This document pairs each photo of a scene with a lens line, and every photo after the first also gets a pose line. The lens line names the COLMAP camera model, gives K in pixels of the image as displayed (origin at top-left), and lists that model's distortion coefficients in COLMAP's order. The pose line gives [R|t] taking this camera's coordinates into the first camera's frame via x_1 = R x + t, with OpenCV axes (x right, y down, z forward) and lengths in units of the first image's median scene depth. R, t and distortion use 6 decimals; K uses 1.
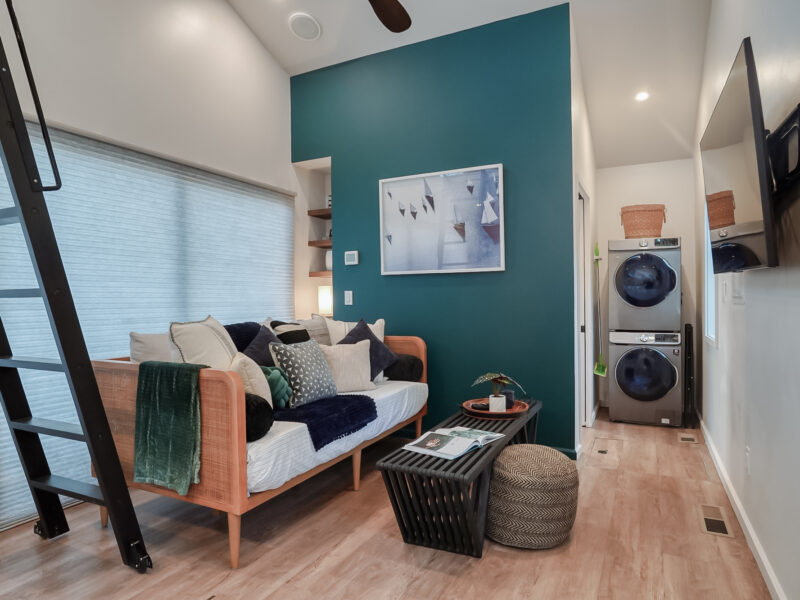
lens RADIAL K [[492.3, 0, 402.0], [0, 492.3, 303.0], [0, 0, 1]] dist [-0.043702, 0.025481]
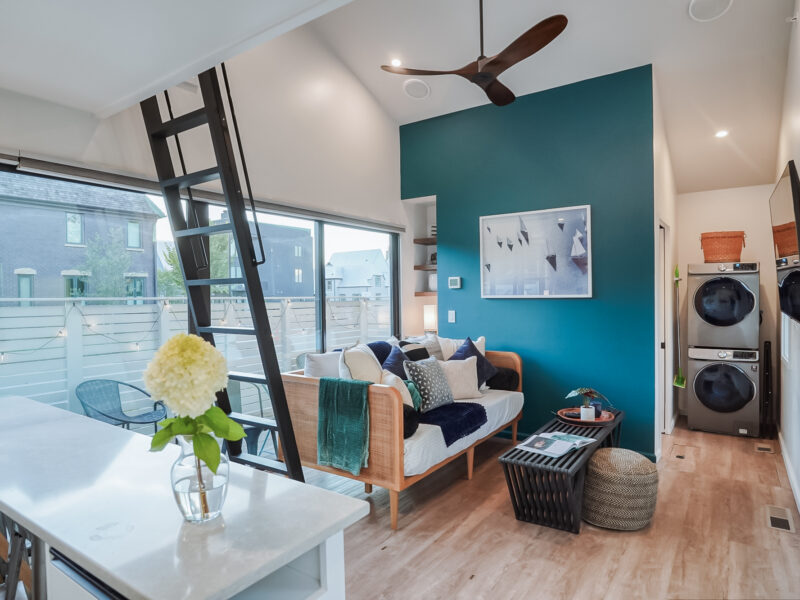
lens RADIAL K [[492.3, 0, 400.7], [0, 492.3, 302.5], [0, 0, 1]] dist [-0.043702, 0.025481]
pose [[0.990027, 0.001687, -0.140870, -0.077310], [-0.000482, 0.999963, 0.008589, -0.065353], [0.140879, -0.008436, 0.989991, -0.213296]]
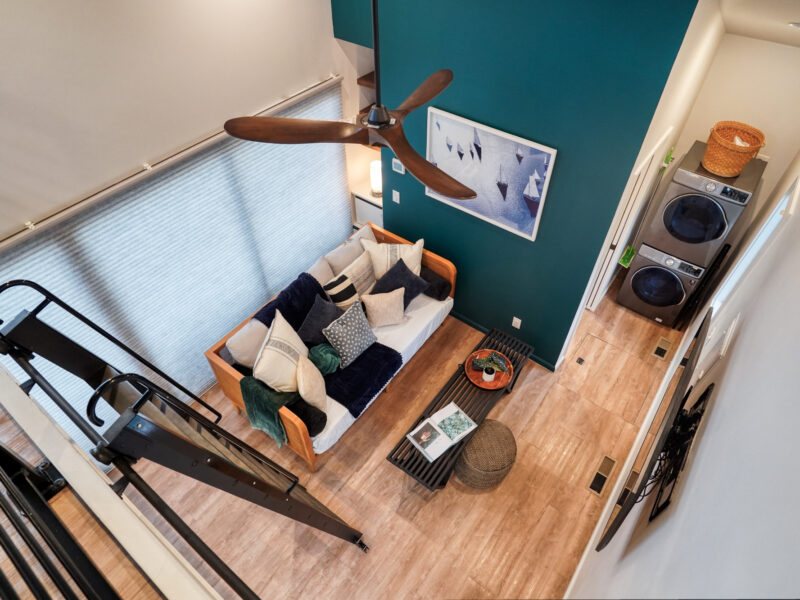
lens RADIAL K [[492.3, 0, 401.9], [0, 492.3, 302.2], [0, 0, 1]] dist [-0.043702, 0.025481]
pose [[0.983383, 0.143277, -0.111489, 0.067195], [-0.016853, 0.683510, 0.729746, -0.764766], [0.180759, -0.715741, 0.674567, 0.147077]]
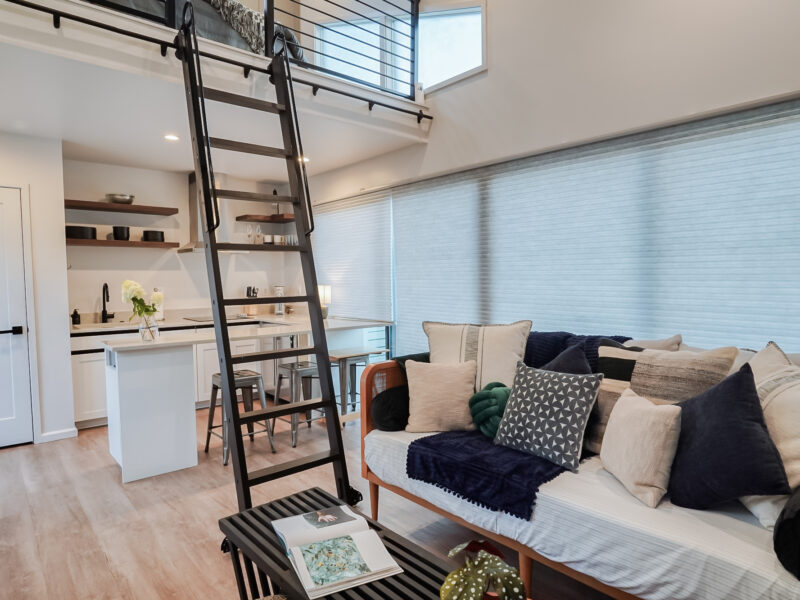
lens RADIAL K [[492.3, 0, 399.8], [0, 492.3, 299.0], [0, 0, 1]] dist [-0.043702, 0.025481]
pose [[-0.377837, 0.055180, -0.924226, 0.444650], [0.007329, 0.998369, 0.056610, -0.055076], [0.925843, 0.014616, -0.377626, 0.895263]]
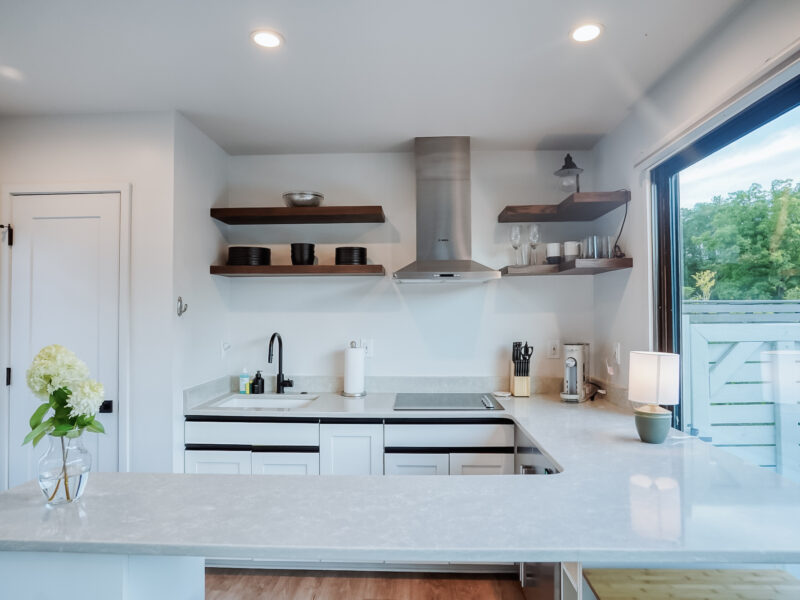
lens RADIAL K [[492.3, 0, 398.6], [0, 492.3, 306.0], [0, 0, 1]] dist [-0.043702, 0.025481]
pose [[-0.909486, 0.008037, -0.415658, -0.316551], [0.011520, 0.999916, -0.005874, -0.068026], [0.415576, -0.010130, -0.909502, 0.522587]]
